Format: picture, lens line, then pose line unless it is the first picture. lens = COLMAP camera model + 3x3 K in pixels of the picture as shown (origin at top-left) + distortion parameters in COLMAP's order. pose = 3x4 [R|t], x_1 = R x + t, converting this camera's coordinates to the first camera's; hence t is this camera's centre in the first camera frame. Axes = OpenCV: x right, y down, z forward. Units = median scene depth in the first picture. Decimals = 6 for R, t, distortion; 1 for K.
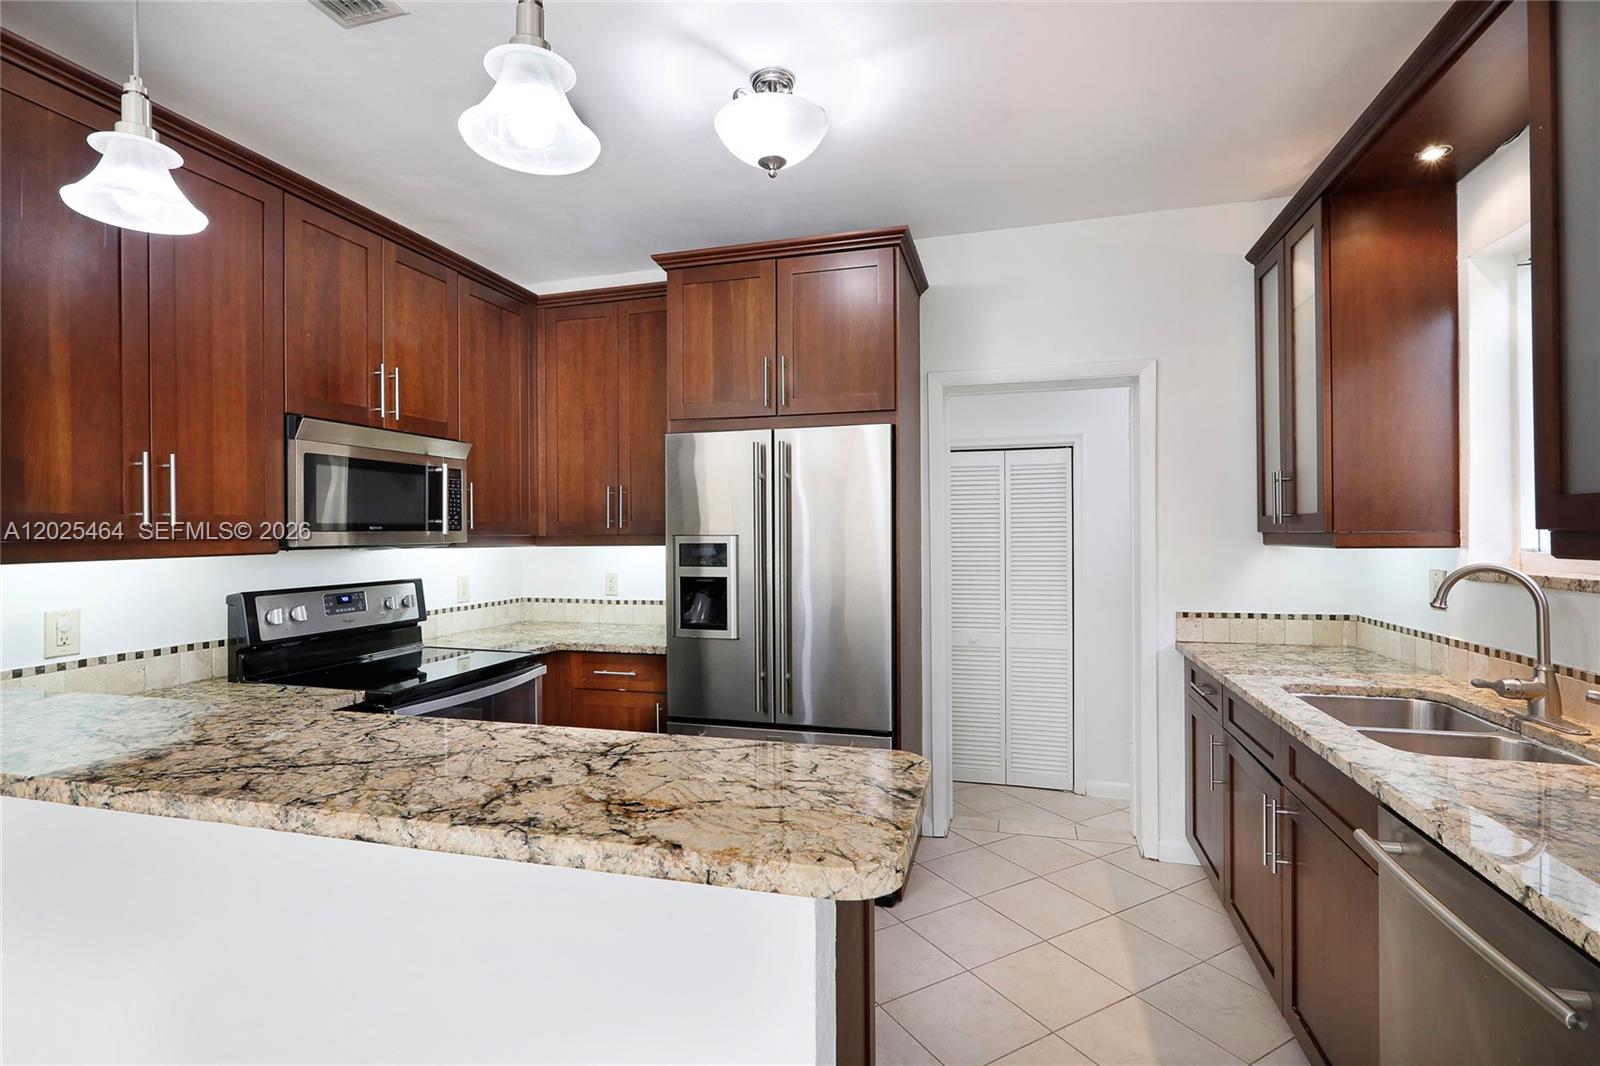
lens RADIAL K [[796.0, 0, 771.4], [0, 796.0, 533.5], [0, 0, 1]] dist [-0.002208, -0.000757]
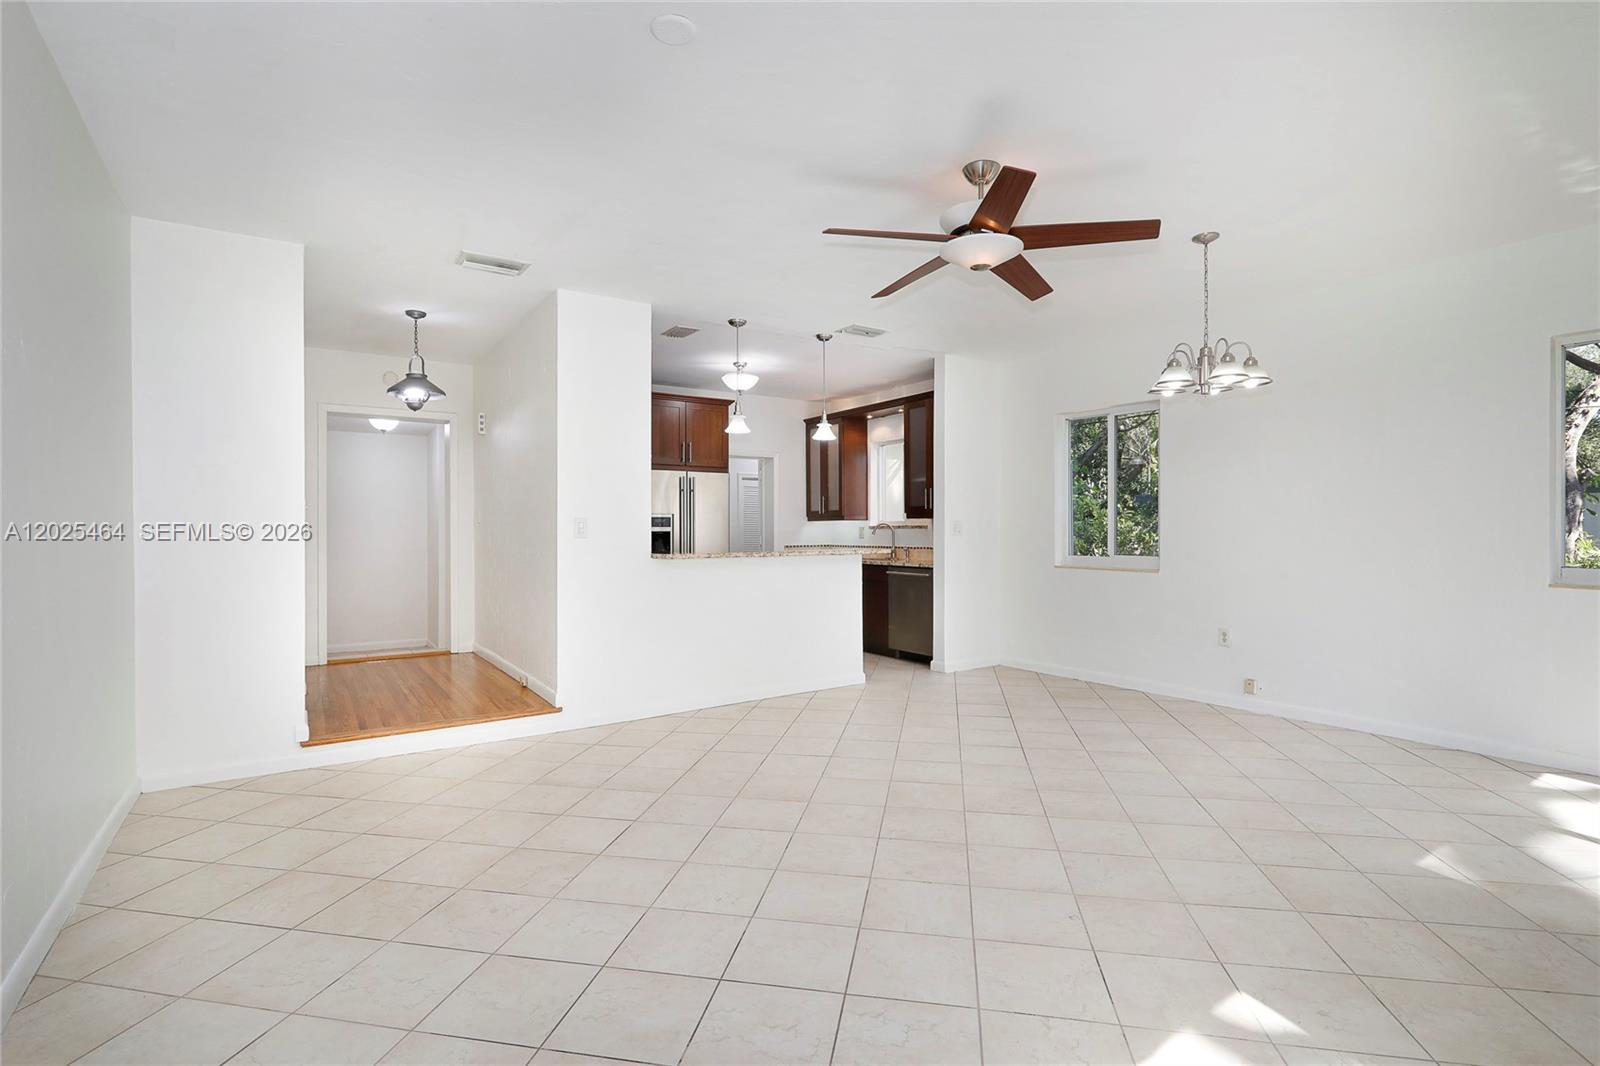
lens RADIAL K [[751.4, 0, 810.0], [0, 751.4, 540.4], [0, 0, 1]] dist [-0.002321, 0.000445]
pose [[0.625377, -0.006391, 0.780296, -1.609431], [-0.001307, 0.999956, 0.009237, 0.062127], [-0.780321, -0.006797, 0.625342, -0.765894]]
